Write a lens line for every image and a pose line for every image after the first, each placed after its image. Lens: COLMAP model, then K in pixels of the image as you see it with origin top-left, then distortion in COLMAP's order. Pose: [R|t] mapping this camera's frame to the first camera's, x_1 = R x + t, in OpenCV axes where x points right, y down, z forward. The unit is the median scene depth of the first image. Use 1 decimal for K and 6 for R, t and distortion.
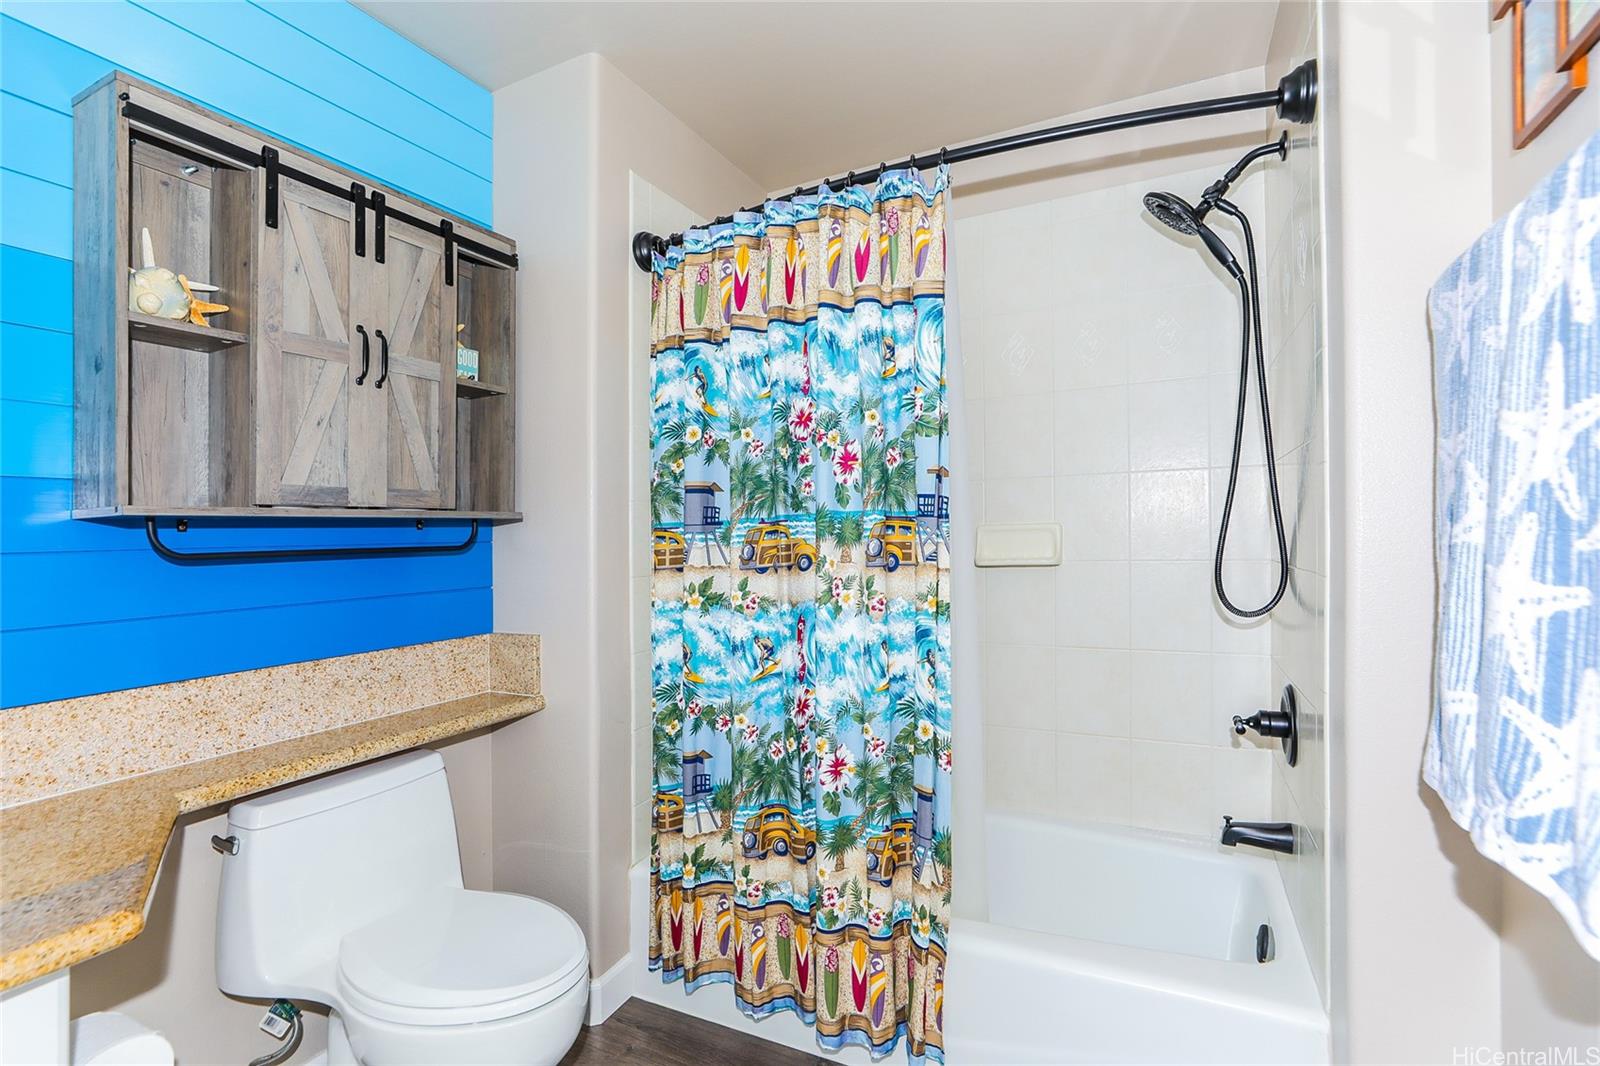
lens RADIAL K [[729.1, 0, 785.6], [0, 729.1, 528.0], [0, 0, 1]] dist [-0.019741, 0.009709]
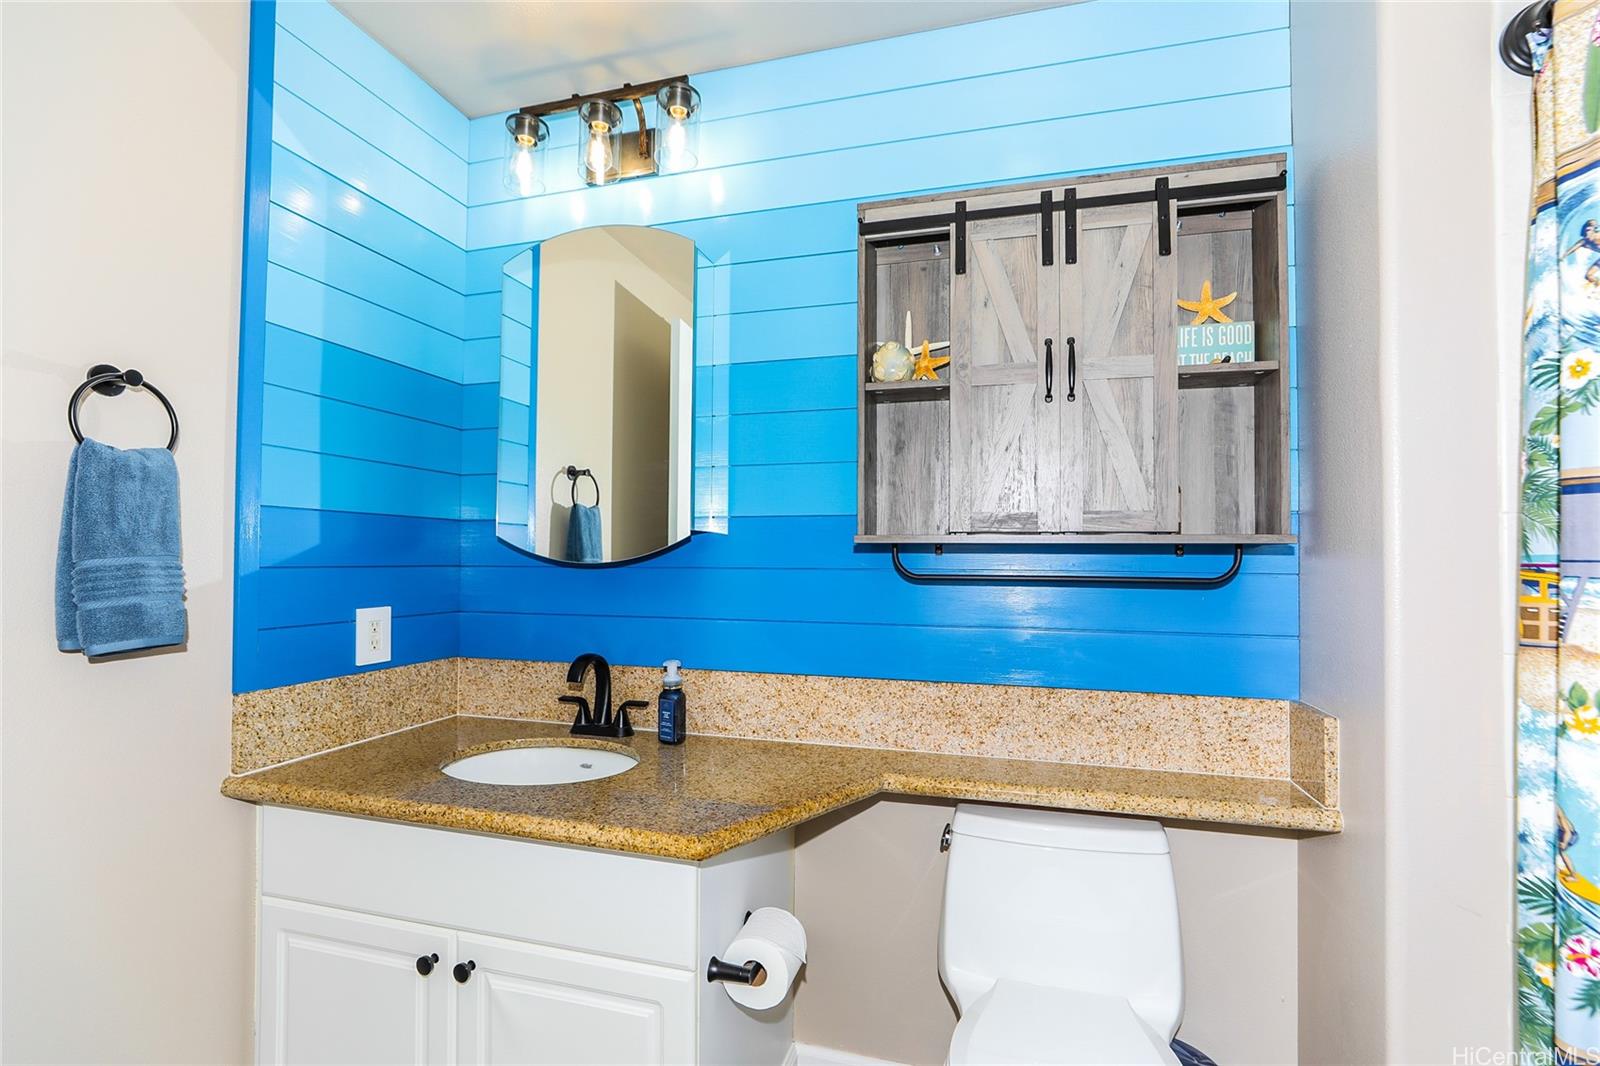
lens RADIAL K [[729.1, 0, 794.8], [0, 729.1, 527.4], [0, 0, 1]] dist [-0.019741, 0.009709]
pose [[0.218124, -0.014810, -0.975809, 0.249703], [-0.006360, 0.999842, -0.016596, -0.017077], [0.975900, 0.009826, 0.217995, 0.461747]]
